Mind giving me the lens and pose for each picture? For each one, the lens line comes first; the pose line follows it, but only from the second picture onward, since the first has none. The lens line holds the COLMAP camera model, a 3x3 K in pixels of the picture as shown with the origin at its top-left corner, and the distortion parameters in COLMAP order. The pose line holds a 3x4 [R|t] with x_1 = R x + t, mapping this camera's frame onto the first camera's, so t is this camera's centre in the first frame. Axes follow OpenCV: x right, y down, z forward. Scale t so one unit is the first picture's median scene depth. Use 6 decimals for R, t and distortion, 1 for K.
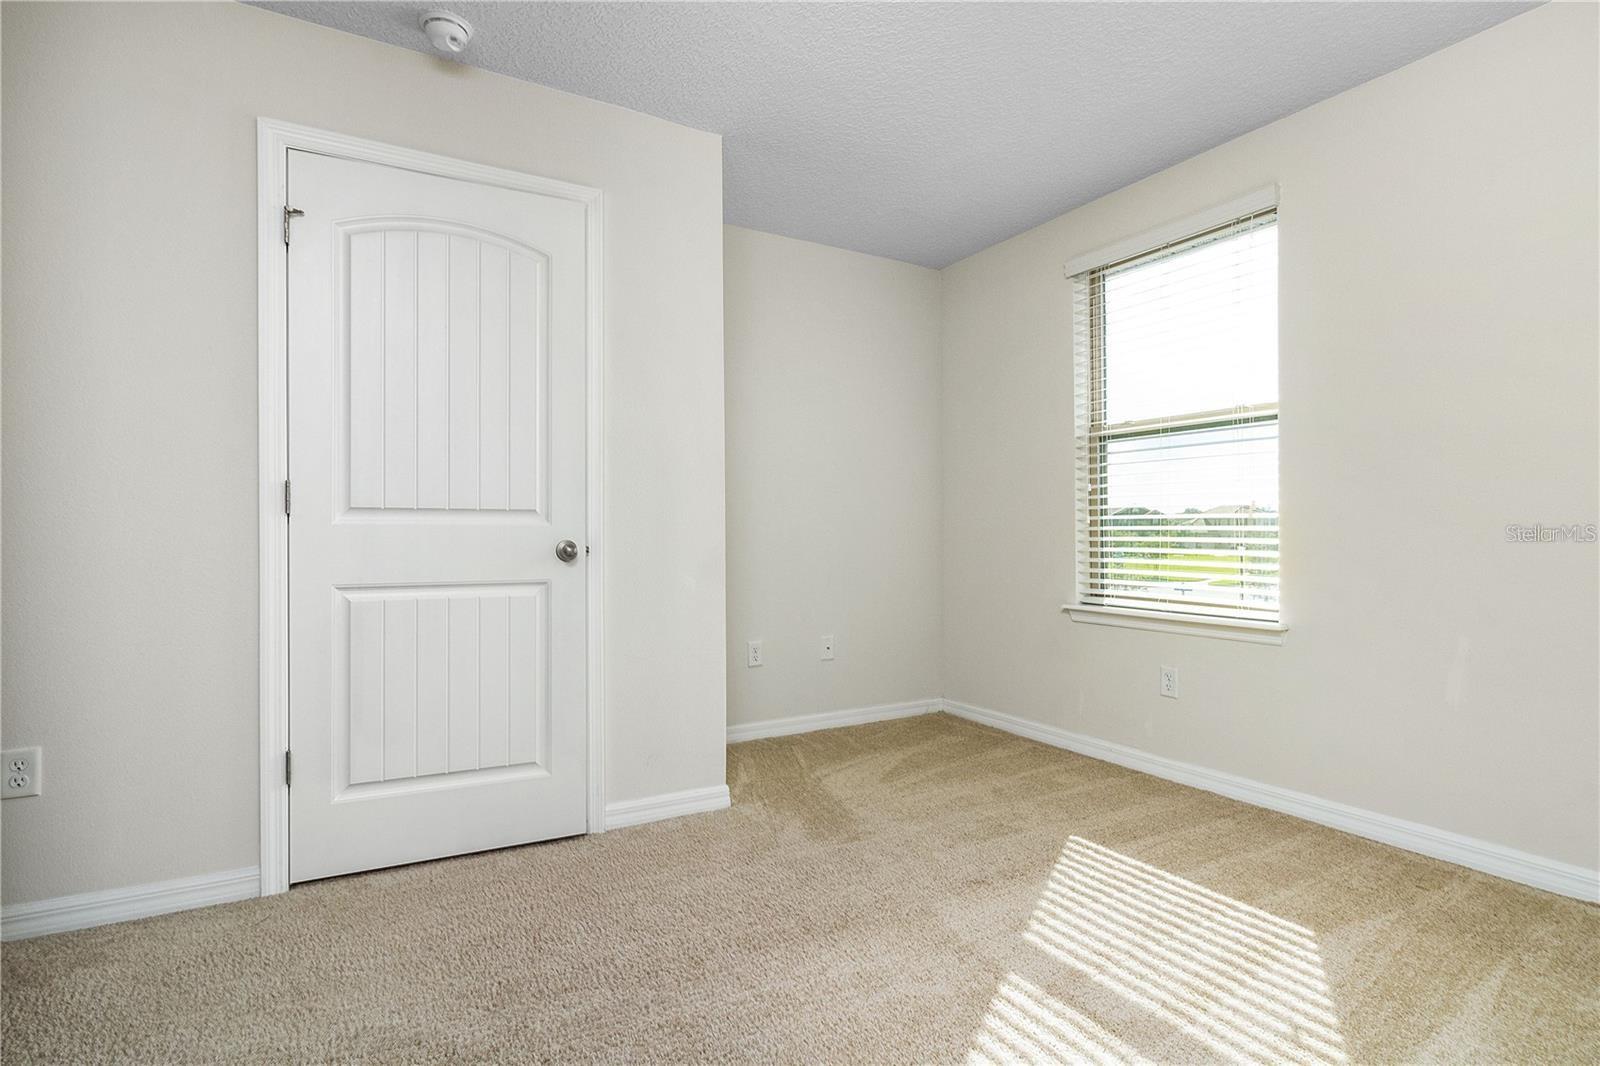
lens RADIAL K [[757.3, 0, 794.4], [0, 757.3, 528.6], [0, 0, 1]] dist [0.000918, 0.000398]
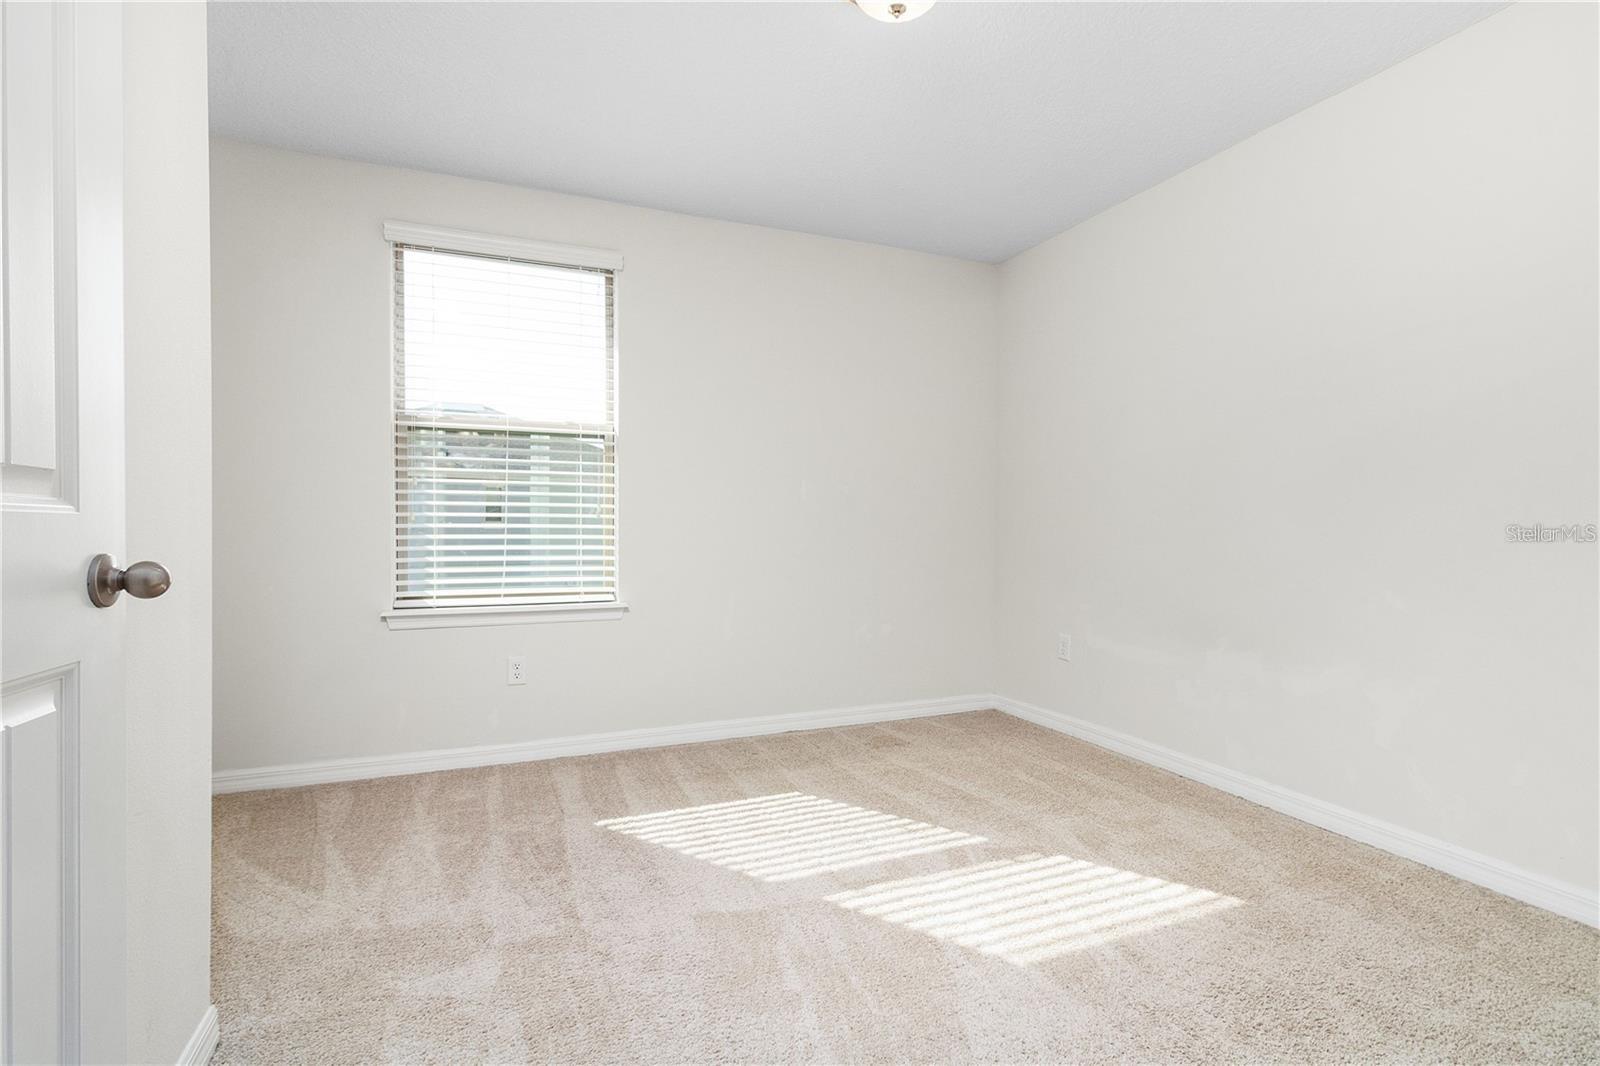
lens RADIAL K [[723.9, 0, 799.4], [0, 723.9, 527.4], [0, 0, 1]] dist [-0.003230, -0.000304]
pose [[0.165155, 0.004596, 0.986257, -0.684785], [-0.010089, 0.999945, -0.002970, 0.000173], [-0.986216, -0.009460, 0.165193, 0.680686]]
